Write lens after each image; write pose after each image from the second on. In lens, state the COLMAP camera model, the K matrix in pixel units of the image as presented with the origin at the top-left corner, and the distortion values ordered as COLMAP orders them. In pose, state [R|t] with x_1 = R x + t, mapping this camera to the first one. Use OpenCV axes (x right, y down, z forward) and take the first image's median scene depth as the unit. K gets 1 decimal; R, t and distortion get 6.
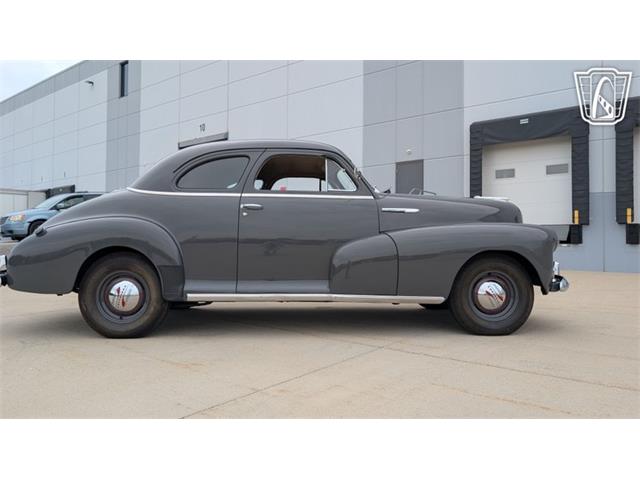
lens RADIAL K [[469.2, 0, 322.1], [0, 469.2, 231.7], [0, 0, 1]] dist [0.025629, -0.023903]
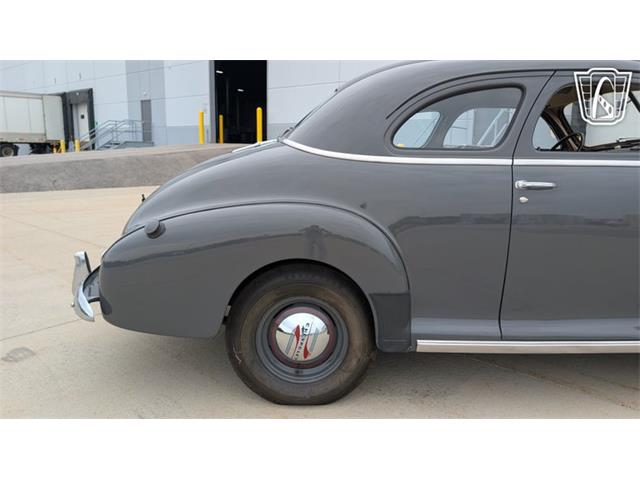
lens RADIAL K [[469.2, 0, 327.1], [0, 469.2, 230.9], [0, 0, 1]] dist [0.025629, -0.023903]
pose [[0.999729, 0.014454, -0.018273, -0.374166], [-0.010552, 0.980147, 0.197993, -0.105389], [0.020772, -0.197746, 0.980033, 0.449357]]
